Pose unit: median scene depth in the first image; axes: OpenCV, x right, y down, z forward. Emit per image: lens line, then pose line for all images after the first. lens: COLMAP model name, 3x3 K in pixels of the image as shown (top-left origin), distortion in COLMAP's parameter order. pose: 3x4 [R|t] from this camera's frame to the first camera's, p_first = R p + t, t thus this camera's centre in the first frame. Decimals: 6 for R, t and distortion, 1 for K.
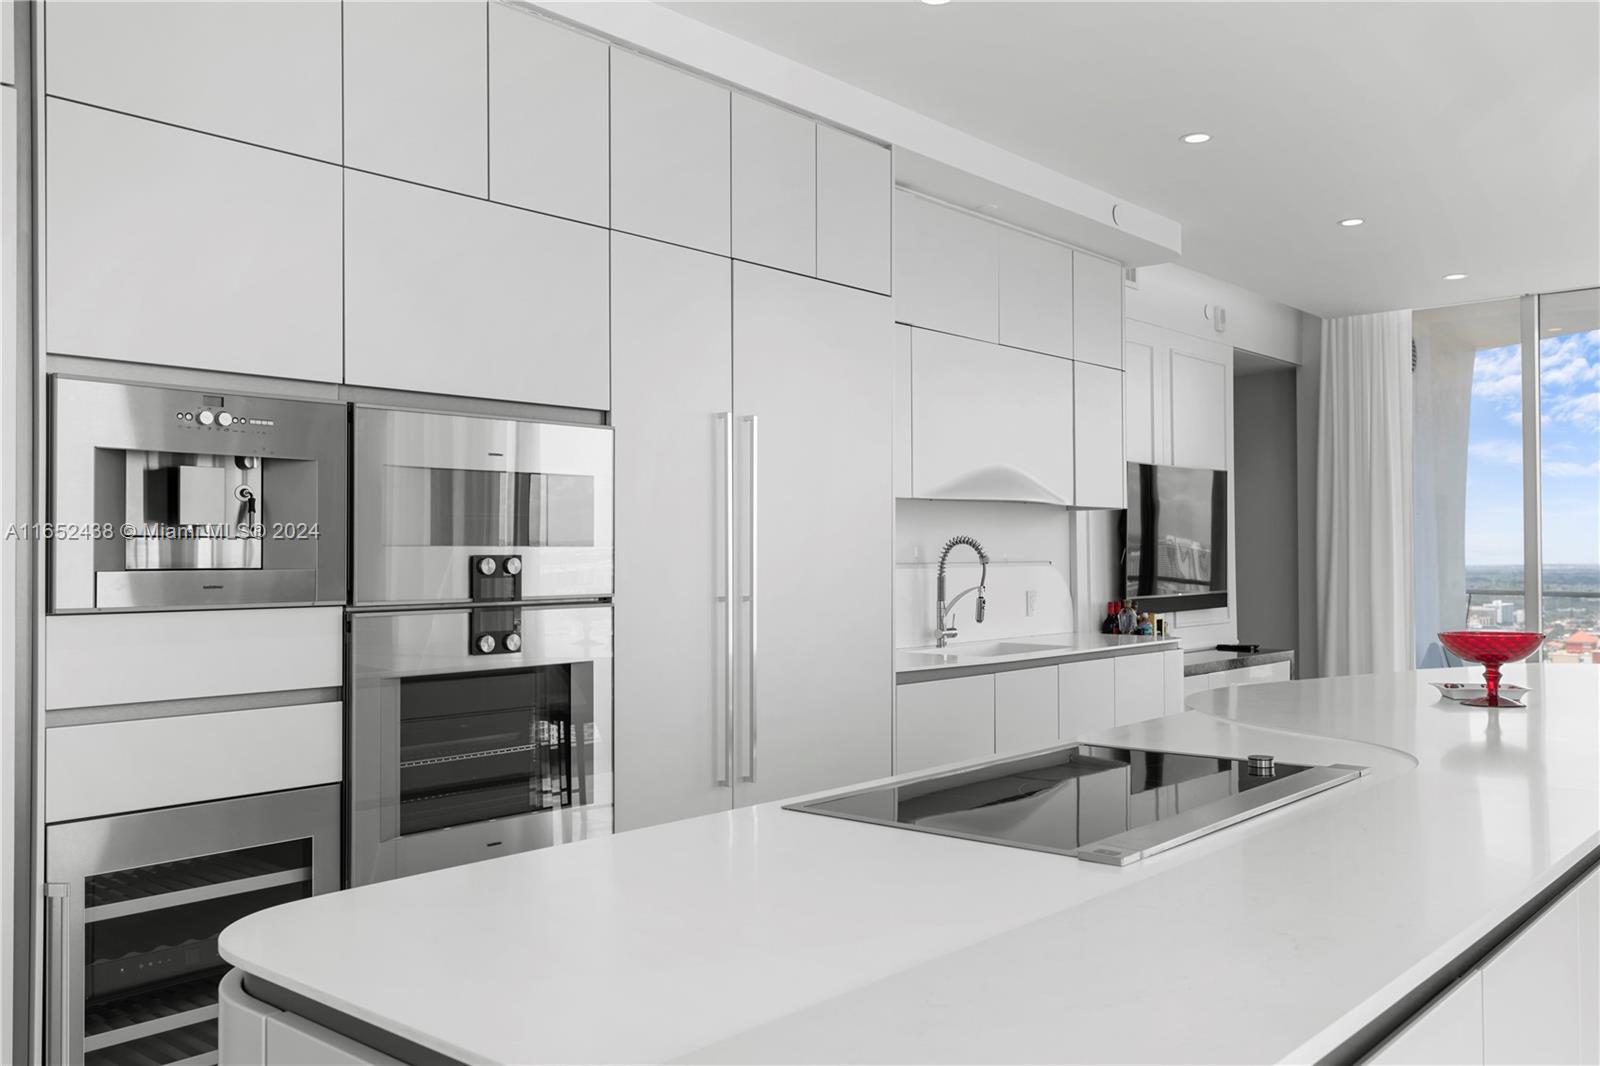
lens RADIAL K [[1318.1, 0, 801.0], [0, 1318.1, 544.9], [0, 0, 1]] dist [0.011095, 0.004570]
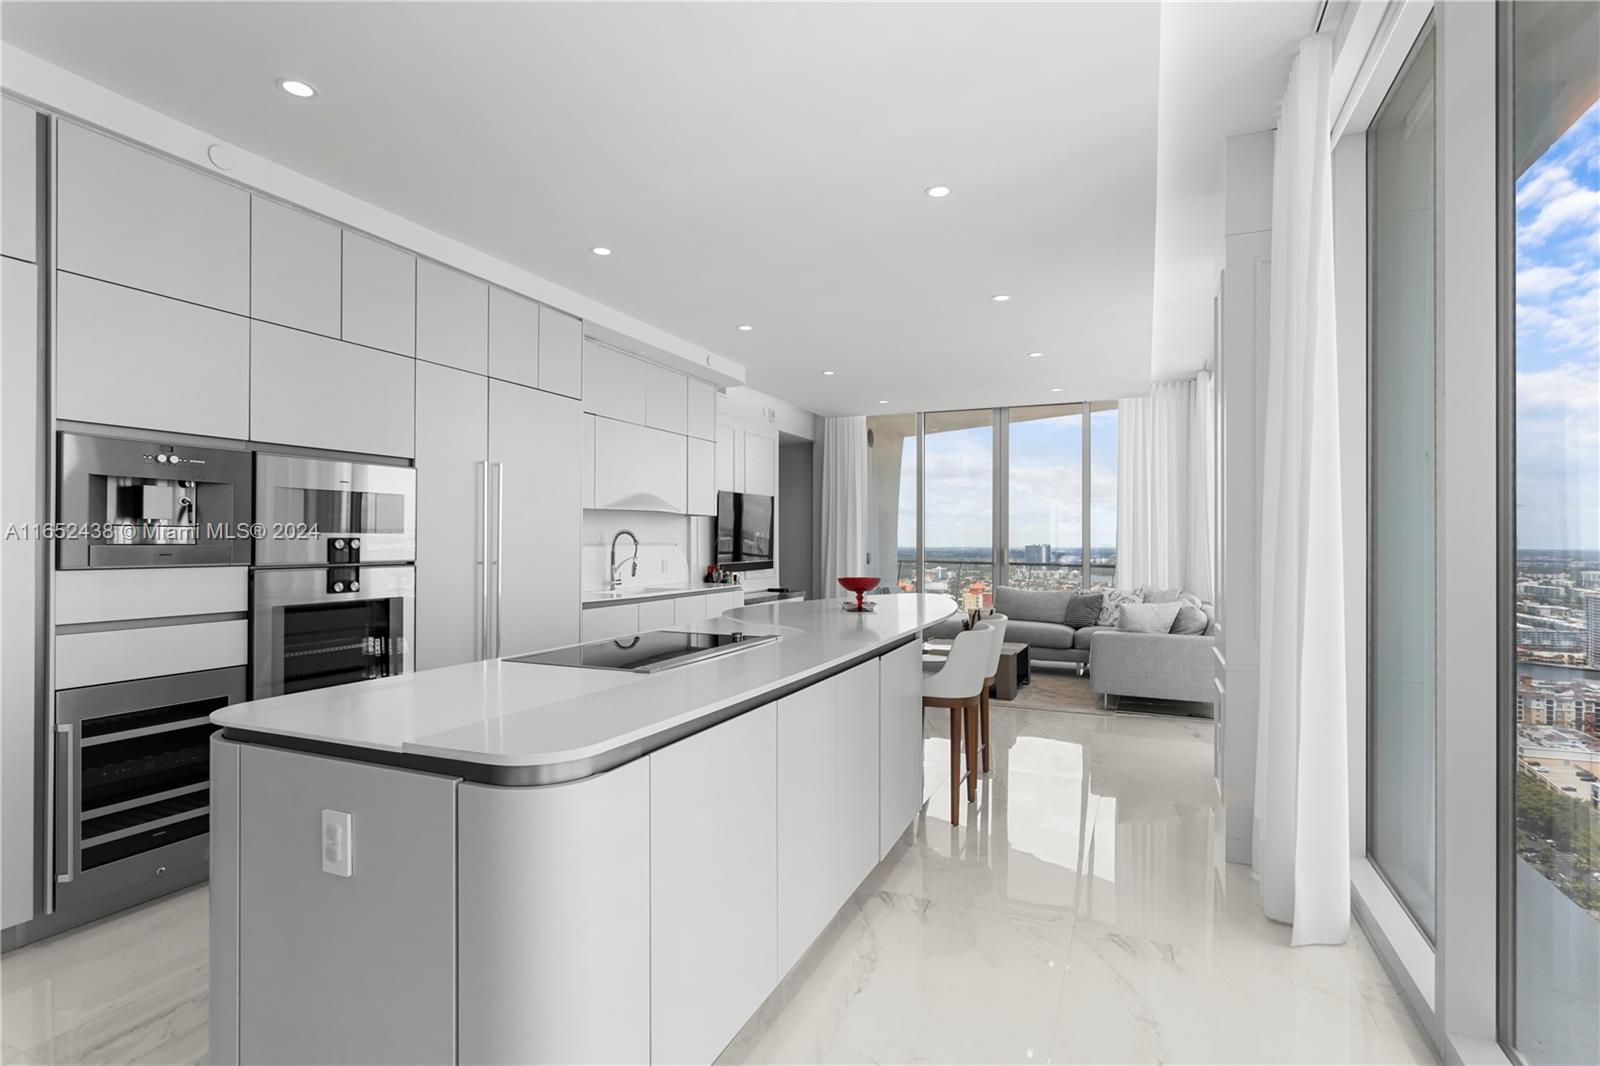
lens RADIAL K [[790.7, 0, 800.0], [0, 790.7, 539.5], [0, 0, 1]] dist [-0.011963, 0.007659]
pose [[0.952693, 0.008234, 0.303824, 0.026402], [-0.010418, 0.999930, 0.005569, -0.001924], [-0.303757, -0.008471, 0.952712, -0.163210]]
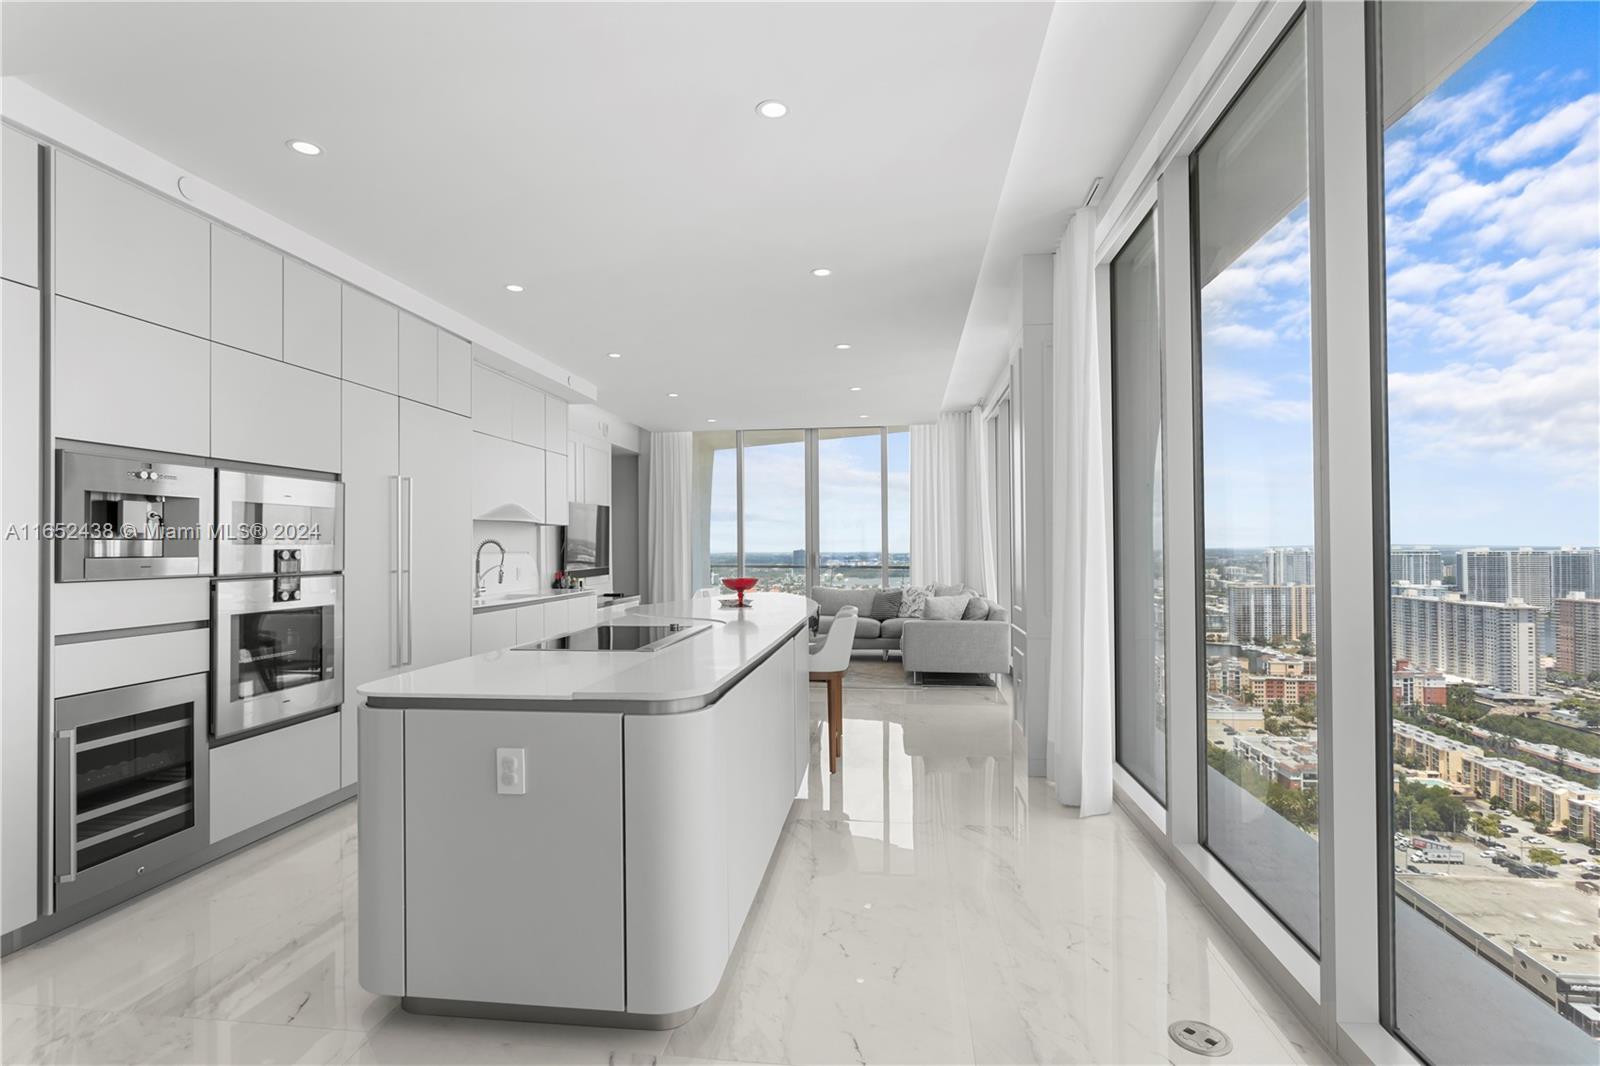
lens RADIAL K [[790.7, 0, 799.5], [0, 790.7, 538.1], [0, 0, 1]] dist [-0.011963, 0.007659]
pose [[0.827670, 0.005481, 0.561188, -0.196150], [-0.002412, 0.999978, -0.006209, -0.002173], [-0.561209, 0.003785, 0.827665, -0.268275]]
